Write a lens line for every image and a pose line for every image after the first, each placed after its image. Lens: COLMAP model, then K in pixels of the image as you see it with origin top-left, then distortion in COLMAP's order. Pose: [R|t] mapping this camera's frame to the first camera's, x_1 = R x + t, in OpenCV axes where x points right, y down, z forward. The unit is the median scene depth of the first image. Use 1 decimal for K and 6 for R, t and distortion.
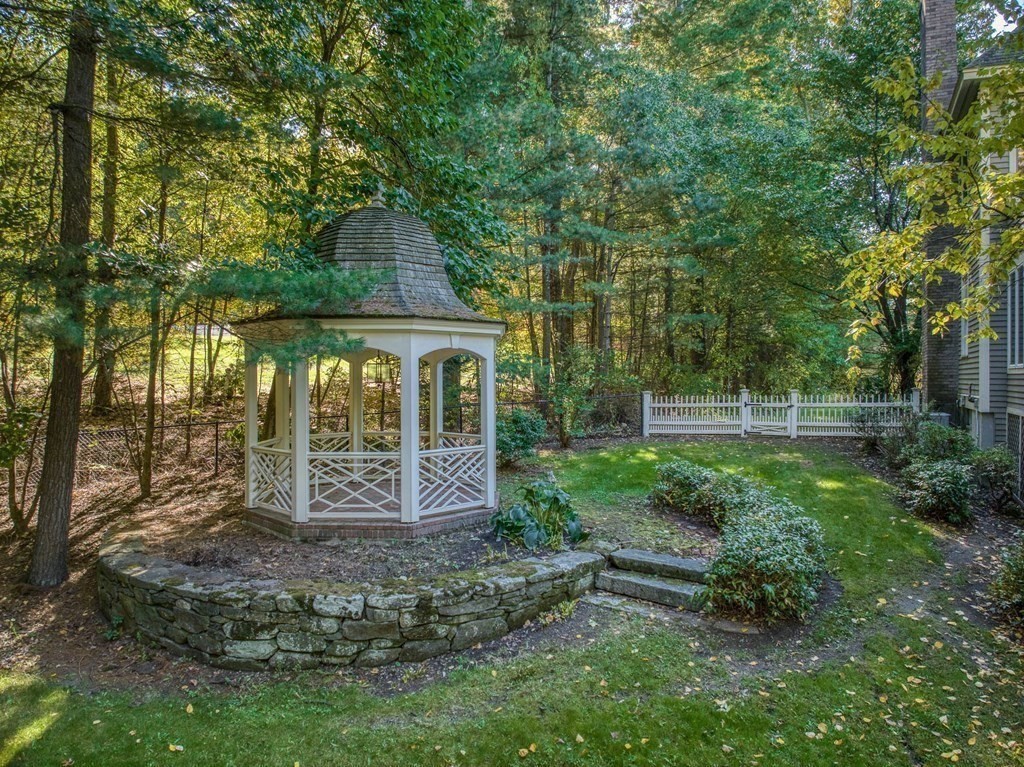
lens RADIAL K [[715.6, 0, 515.3], [0, 715.6, 379.5], [0, 0, 1]] dist [-0.027824, -0.002473]
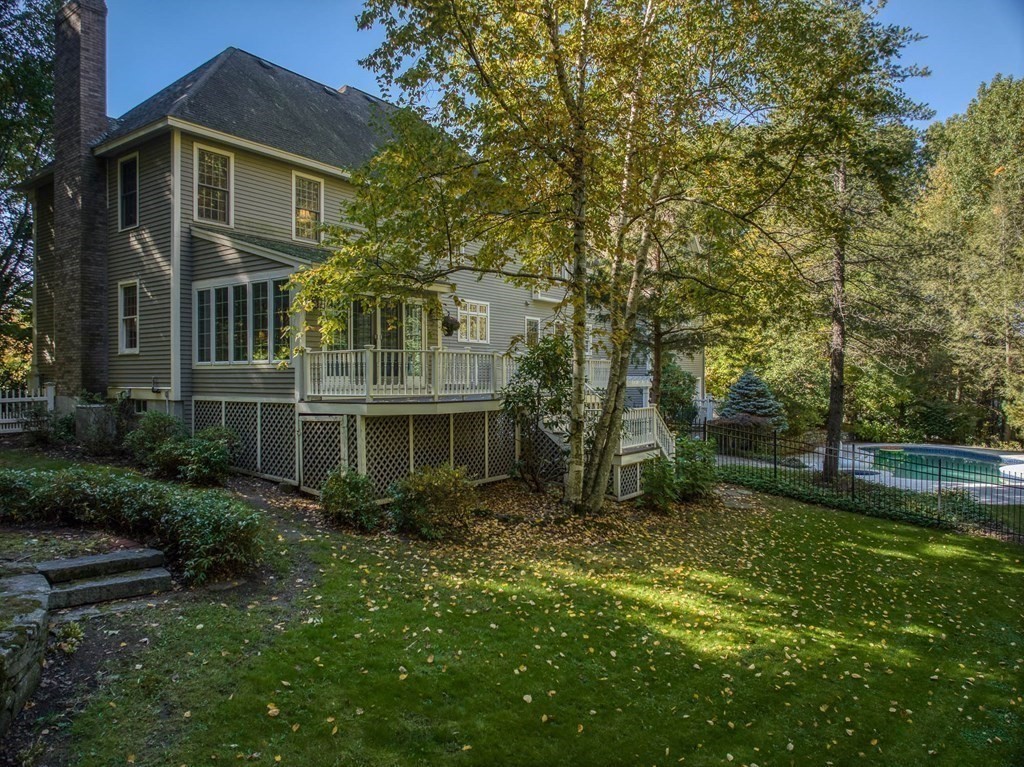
lens RADIAL K [[715.6, 0, 515.8], [0, 715.6, 385.9], [0, 0, 1]] dist [-0.027824, -0.002473]
pose [[0.148713, -0.008969, 0.988840, -0.535088], [0.000373, 0.999959, 0.009013, 0.011372], [-0.988880, -0.000971, 0.148711, 0.258895]]
